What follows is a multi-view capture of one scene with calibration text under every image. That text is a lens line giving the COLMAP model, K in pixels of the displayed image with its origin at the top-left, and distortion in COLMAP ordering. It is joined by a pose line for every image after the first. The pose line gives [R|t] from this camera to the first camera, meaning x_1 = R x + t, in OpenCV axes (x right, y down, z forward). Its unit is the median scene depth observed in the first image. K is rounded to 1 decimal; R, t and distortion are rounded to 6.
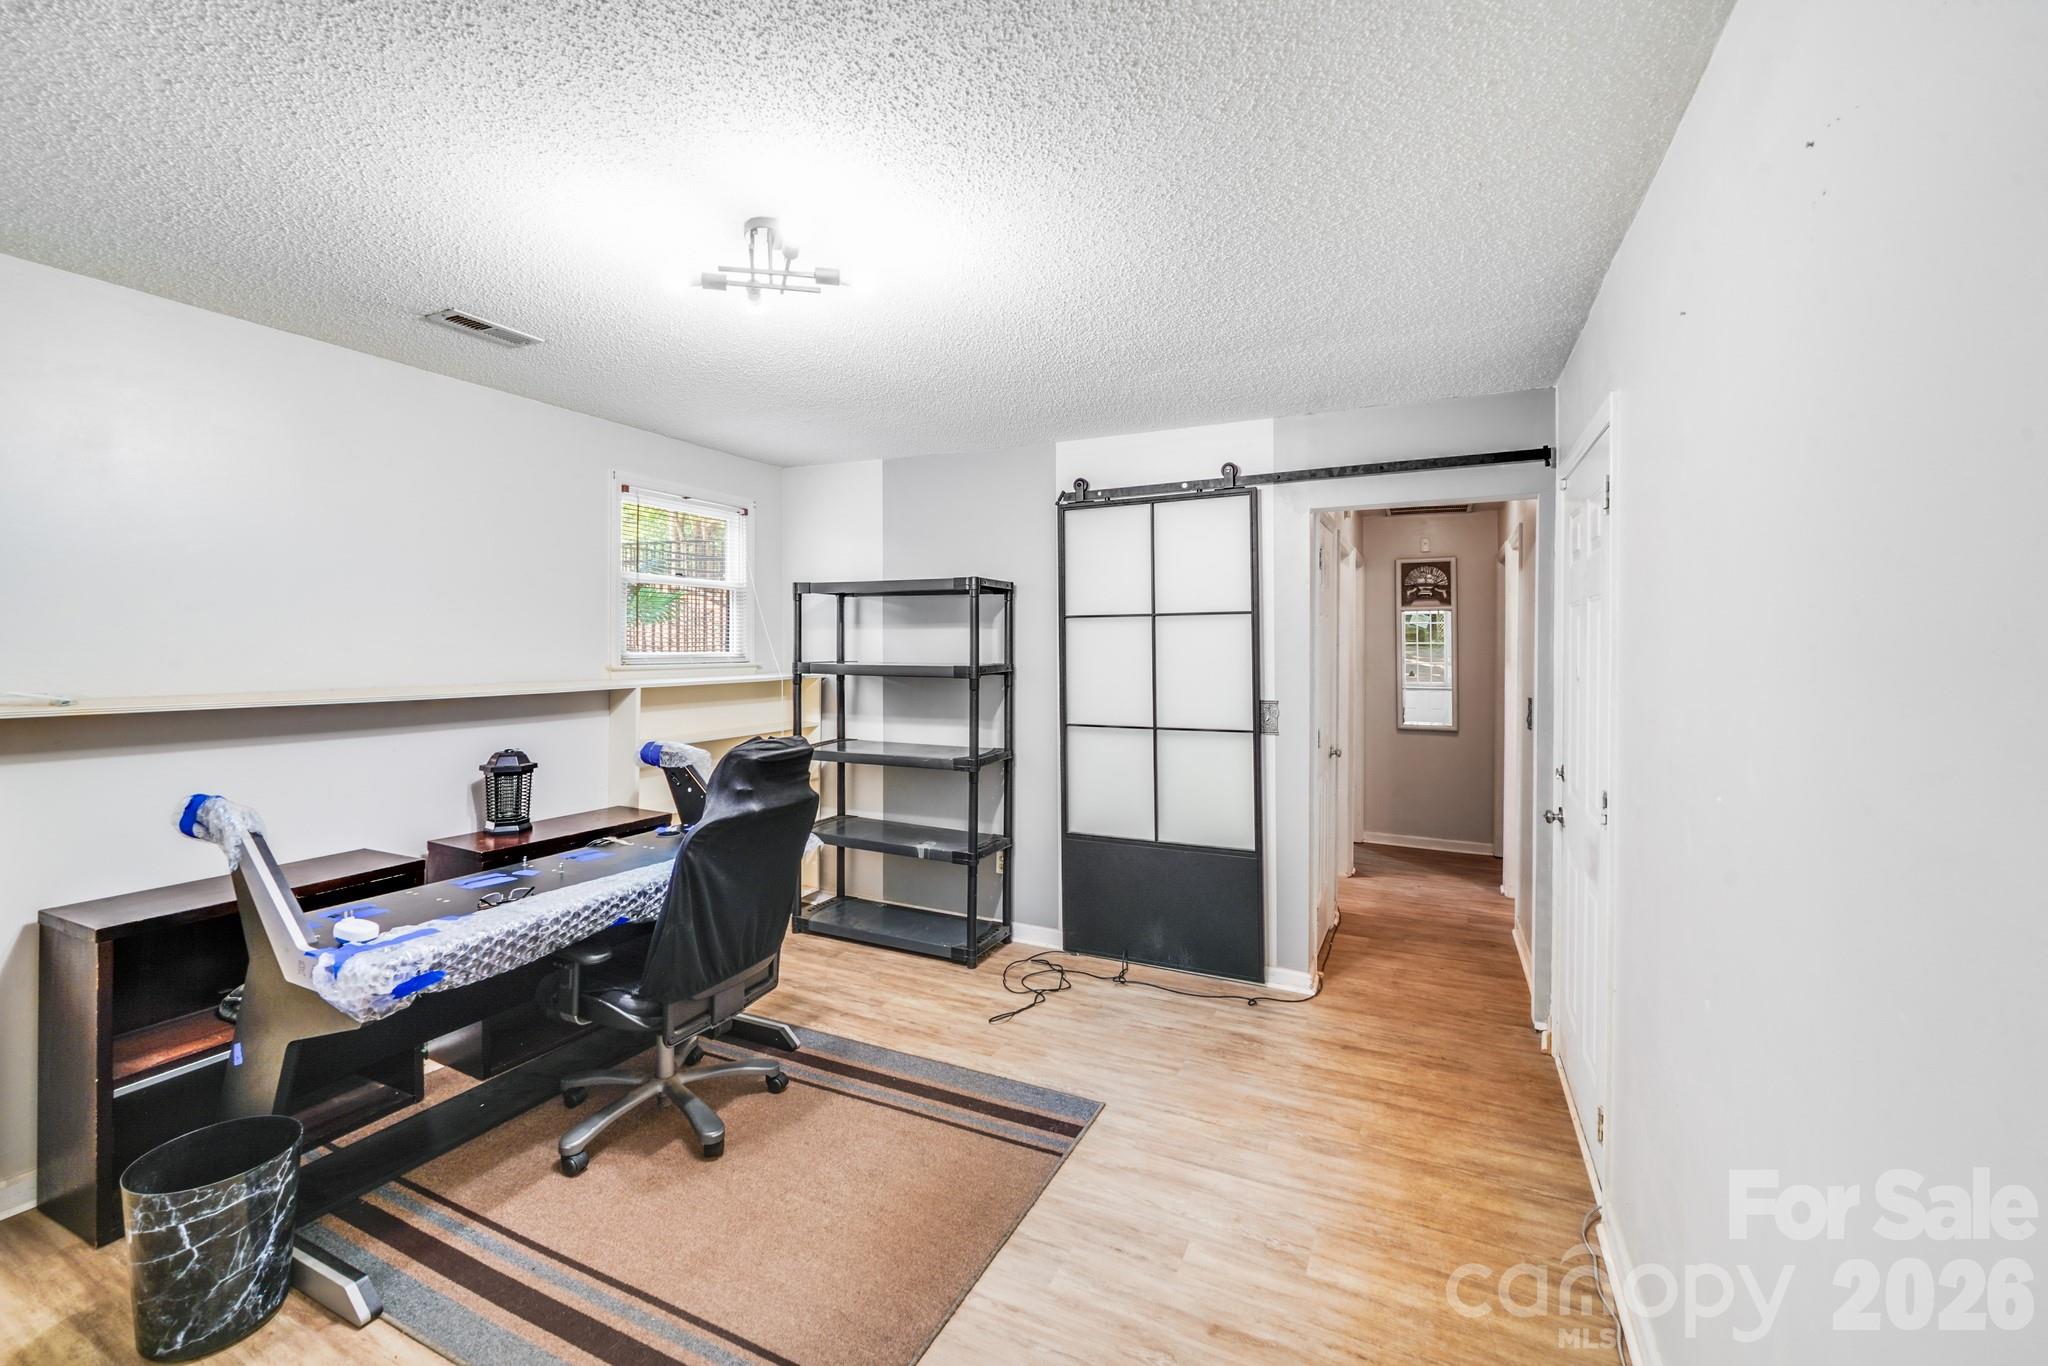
lens RADIAL K [[844.9, 0, 1010.3], [0, 844.9, 654.7], [0, 0, 1]] dist [-0.003352, -0.000262]
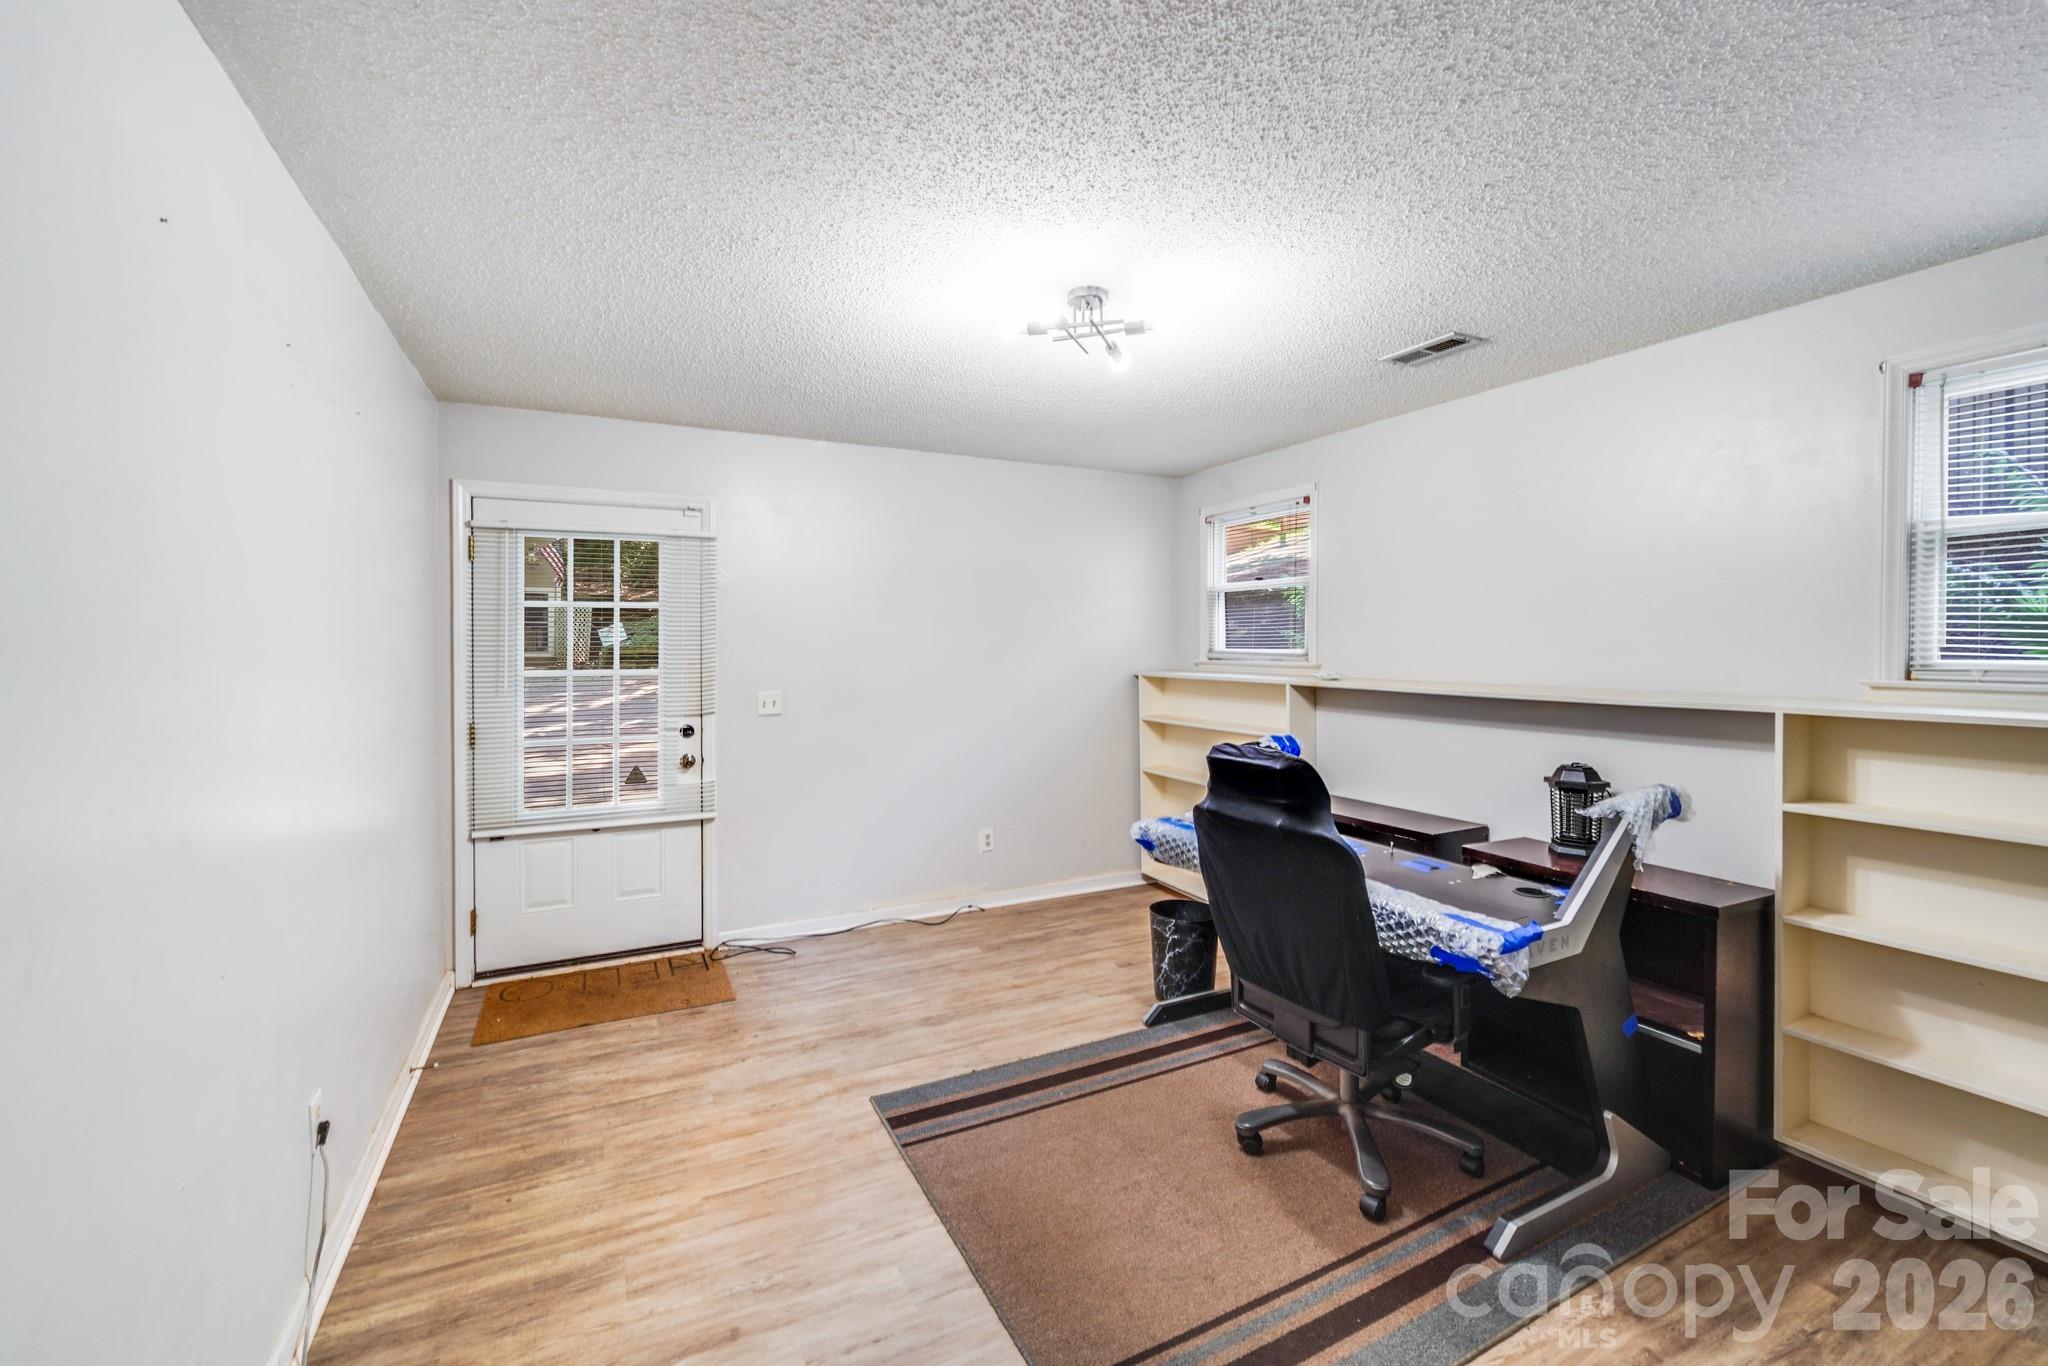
lens RADIAL K [[844.9, 0, 1010.3], [0, 844.9, 654.7], [0, 0, 1]] dist [-0.003352, -0.000262]
pose [[-0.602254, 0.000216, -0.798304, 0.566994], [-0.019671, 0.999692, 0.015110, -0.005319], [0.798062, 0.024804, -0.602065, 1.247798]]
